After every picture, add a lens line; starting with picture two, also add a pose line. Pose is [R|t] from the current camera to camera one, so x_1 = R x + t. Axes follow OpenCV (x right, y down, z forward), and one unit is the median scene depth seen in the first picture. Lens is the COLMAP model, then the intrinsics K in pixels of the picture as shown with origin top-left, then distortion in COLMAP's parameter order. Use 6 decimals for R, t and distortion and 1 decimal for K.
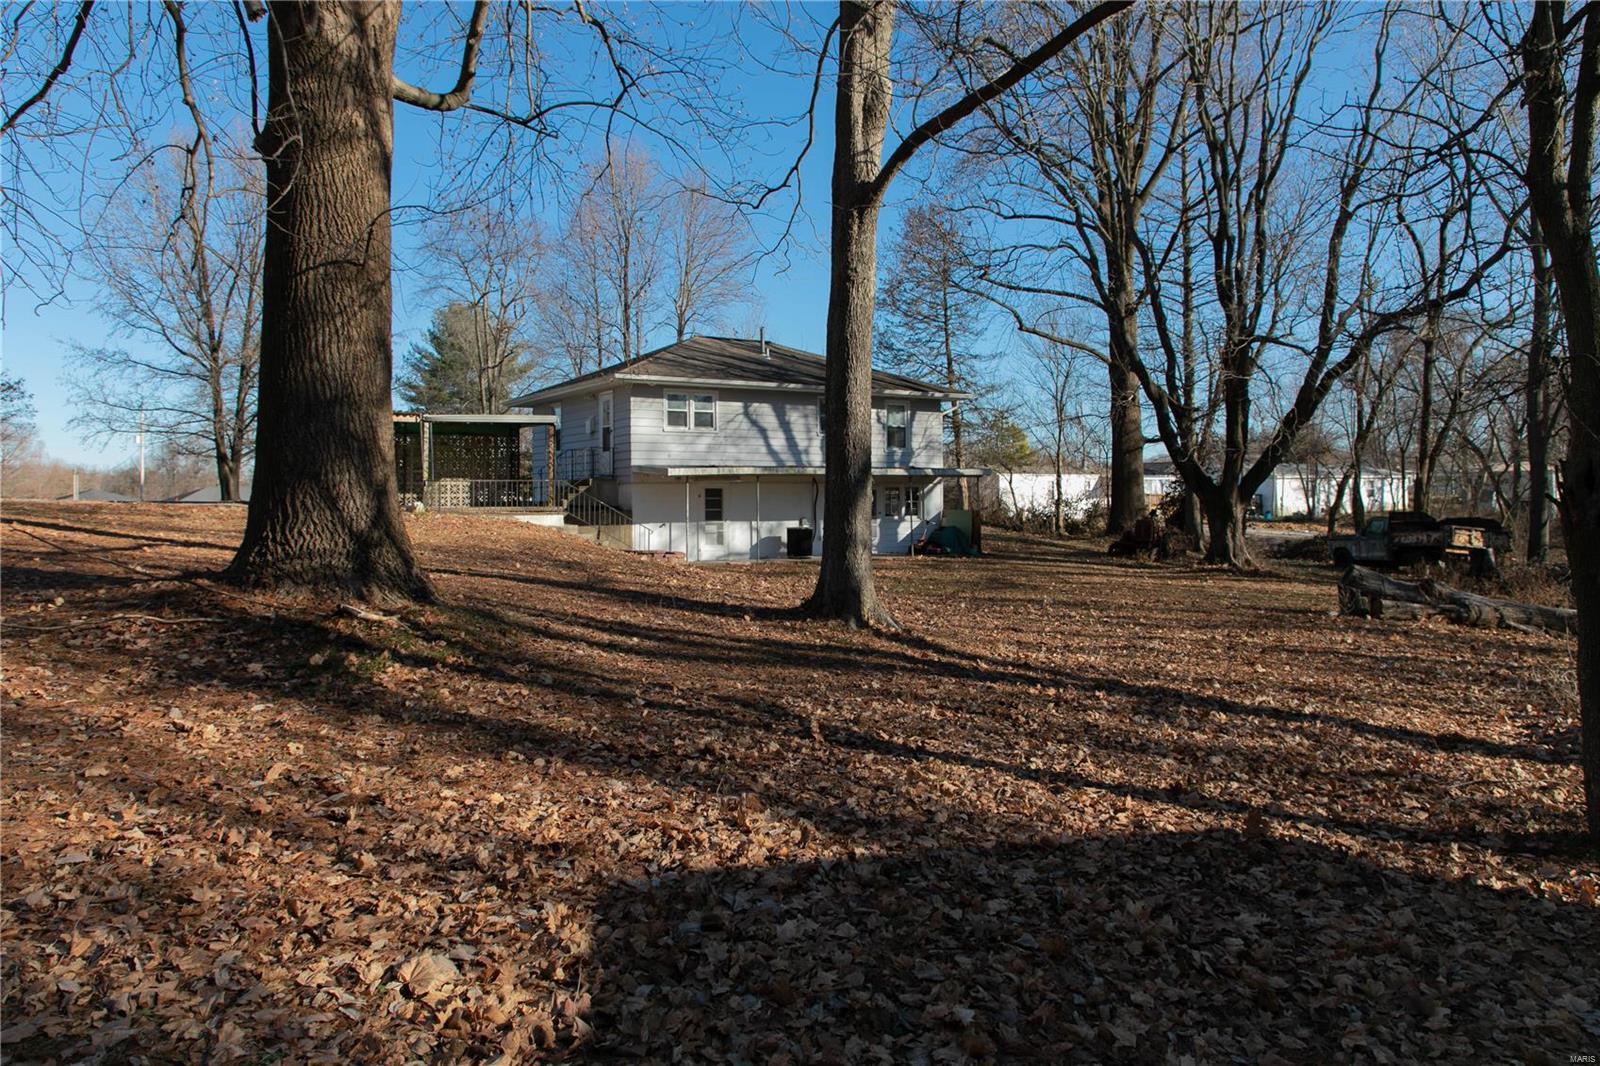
lens RADIAL K [[1145.0, 0, 801.0], [0, 1145.0, 519.1], [0, 0, 1]] dist [-0.077962, 0.034510]
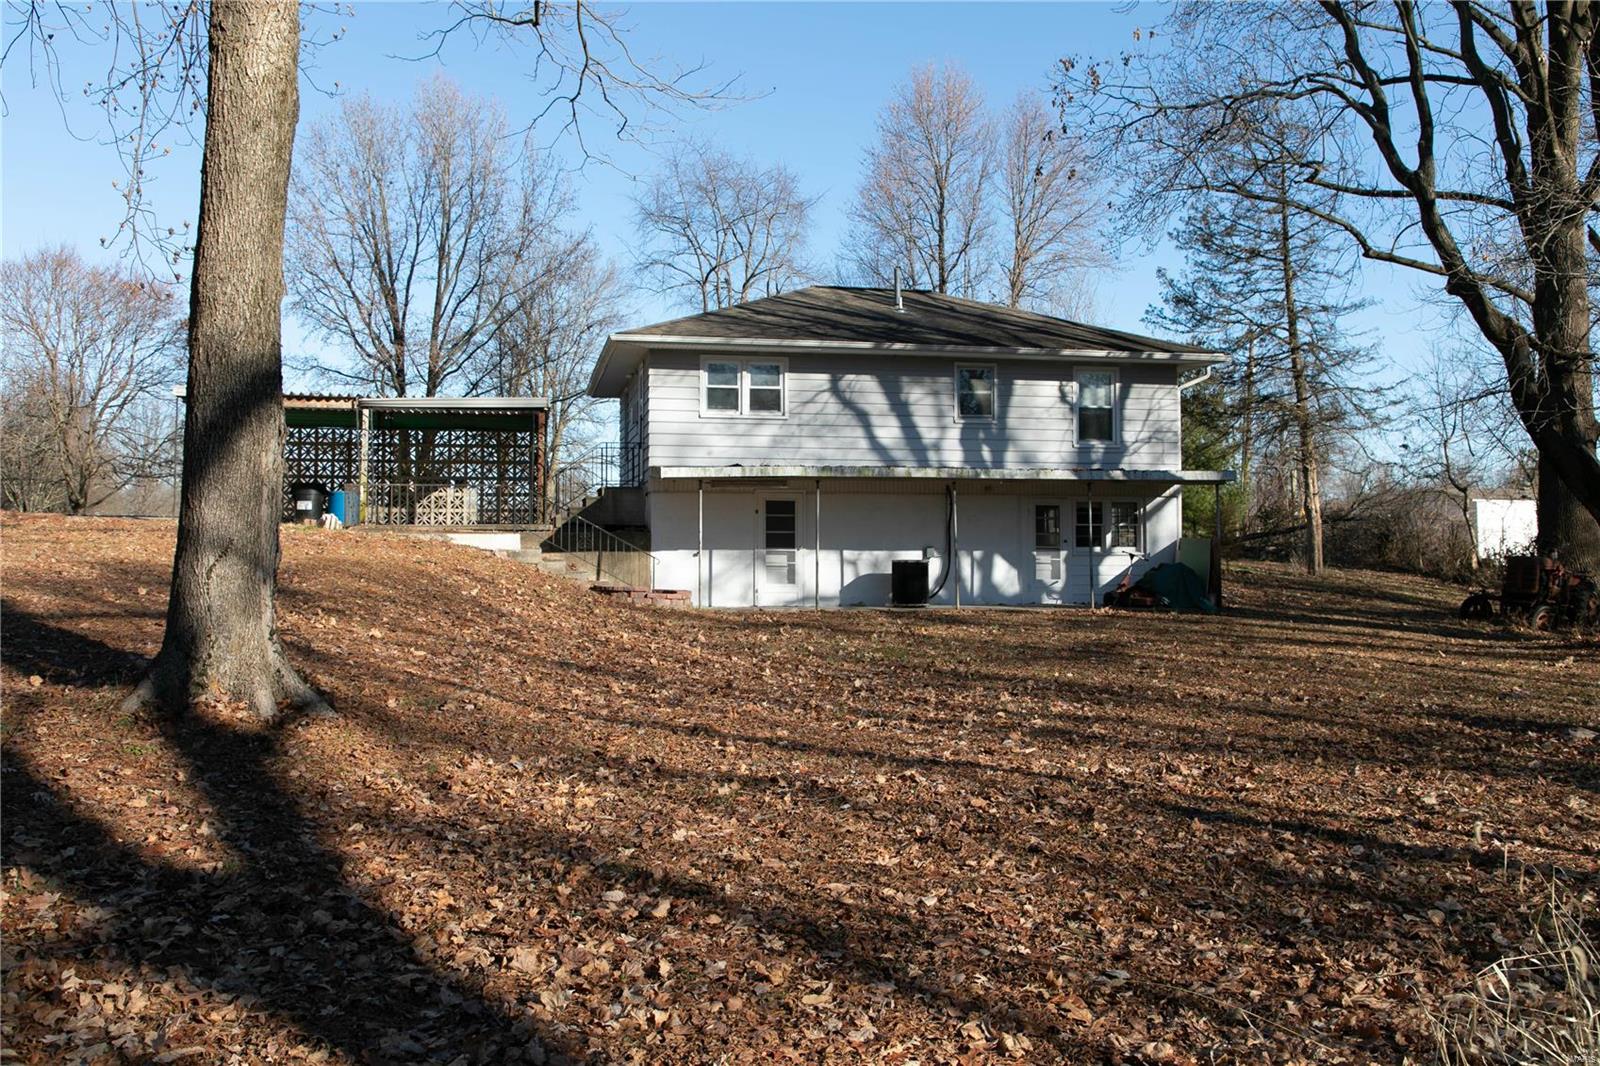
lens RADIAL K [[1412.3, 0, 799.1], [0, 1412.3, 542.4], [0, 0, 1]] dist [-0.037234, 0.011780]
pose [[0.932704, 0.008225, -0.360550, 0.231180], [-0.014656, 0.999778, -0.015108, 0.010168], [0.360346, 0.019375, 0.932618, 0.214770]]
